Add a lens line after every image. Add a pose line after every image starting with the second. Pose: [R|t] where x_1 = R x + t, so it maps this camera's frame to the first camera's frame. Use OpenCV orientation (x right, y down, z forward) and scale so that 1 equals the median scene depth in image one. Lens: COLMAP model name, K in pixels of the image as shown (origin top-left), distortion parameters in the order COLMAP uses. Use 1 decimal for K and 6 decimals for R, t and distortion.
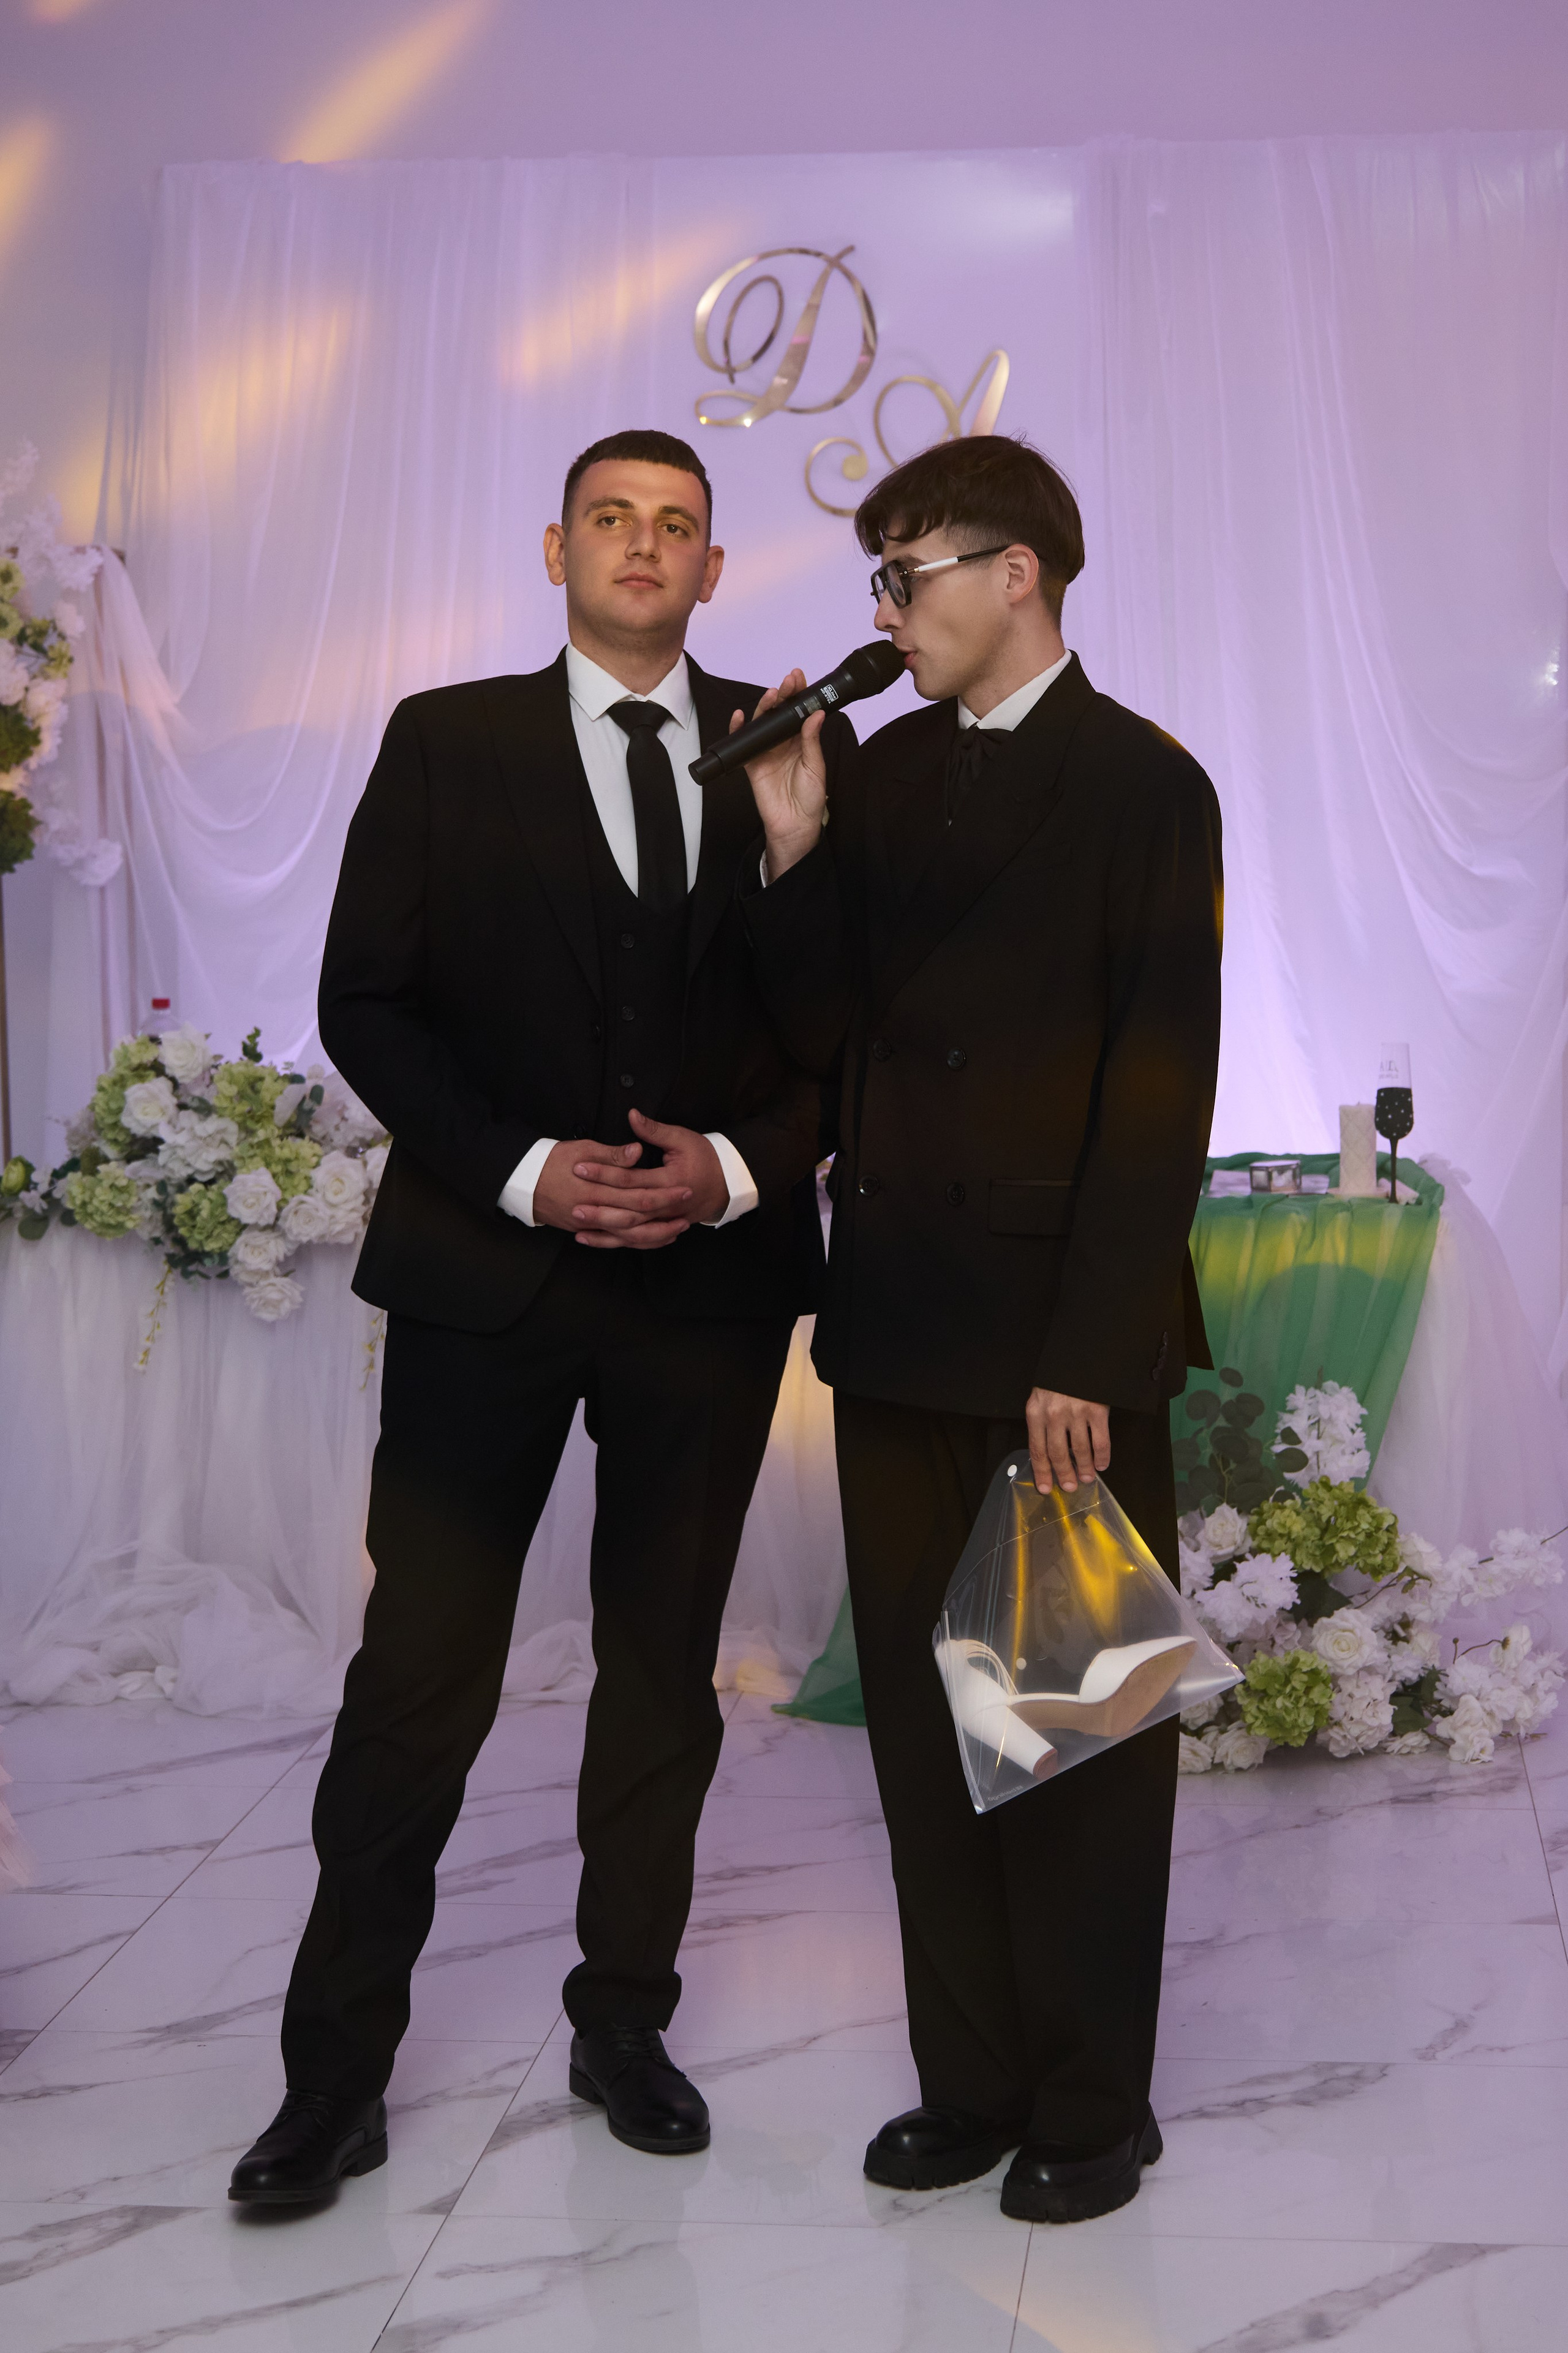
lens RADIAL K [[4418.7, 0, 784.0], [0, 4418.7, 1176.5], [0, 0, 1]] dist [0.024096, -0.045478]
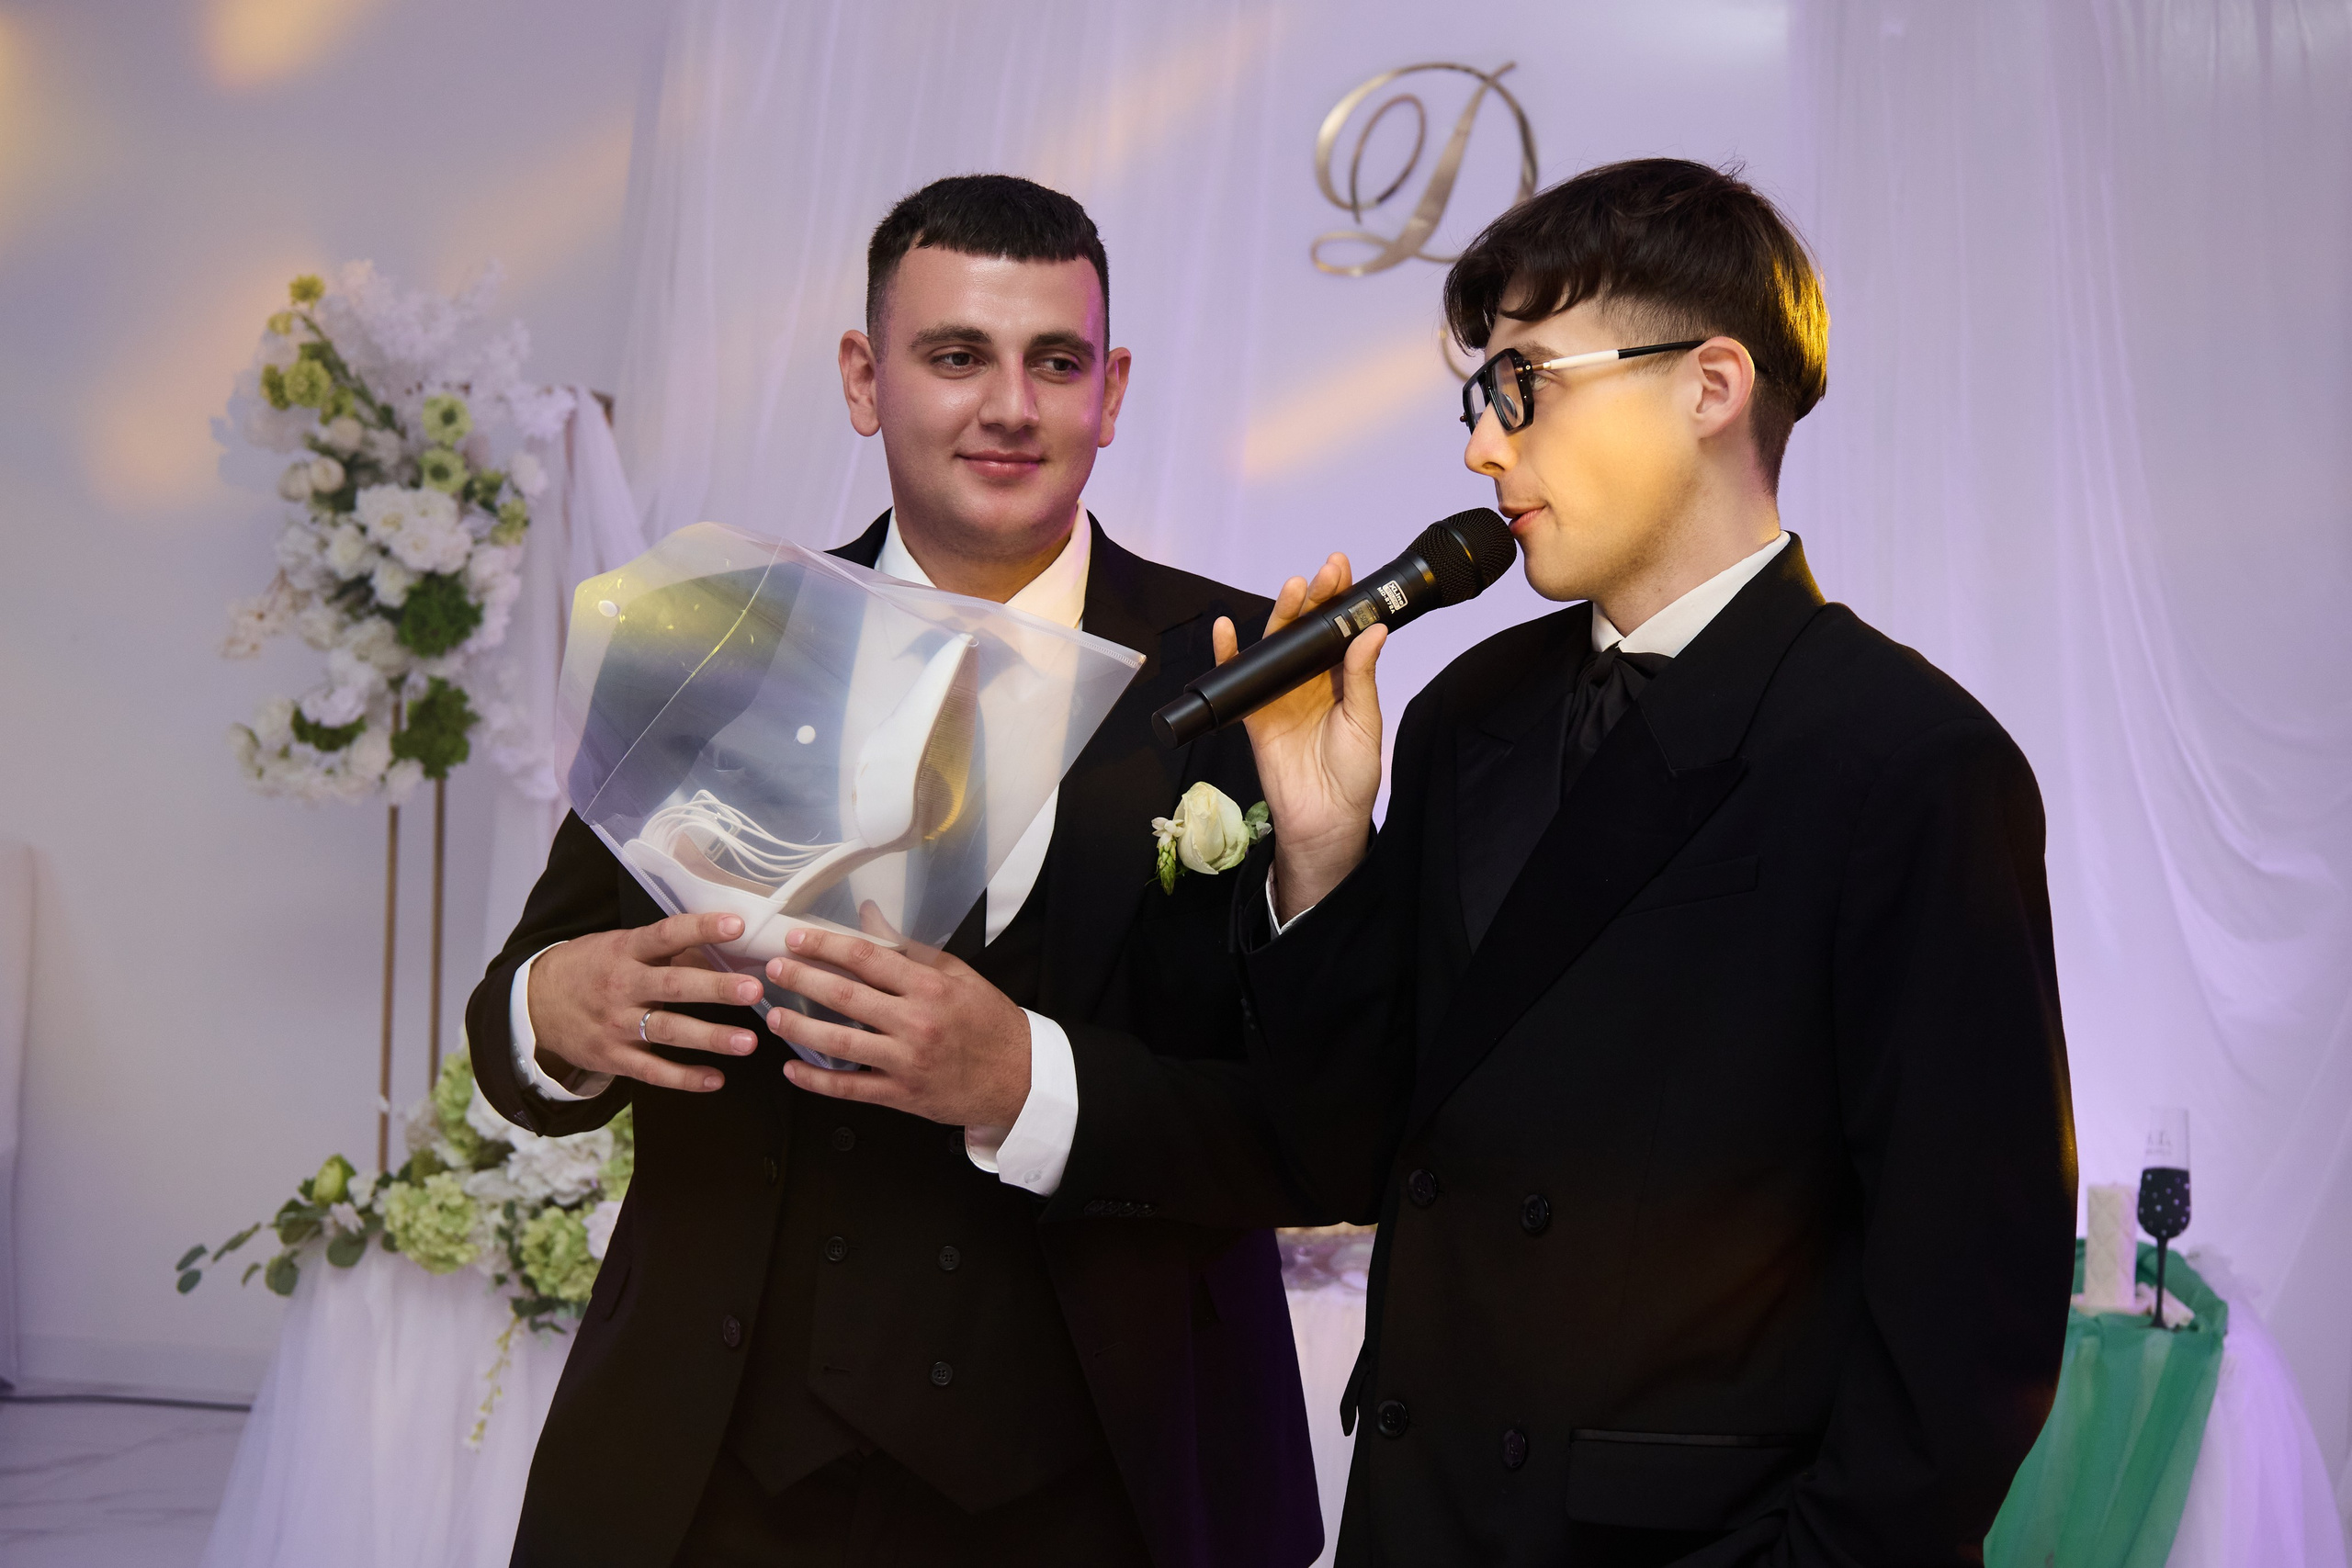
lens RADIAL K [[4457.3, 0, 1176.0], [0, 4457.3, 784.0], [0, 0, 1]] dist [0.036447, 0.103175]
pose [[0.996399, 0.048679, -0.069423, 0.021909], [-0.053381, 0.996285, -0.067572, -0.024264], [0.065876, 0.071034, 0.995296, 0.238646]]
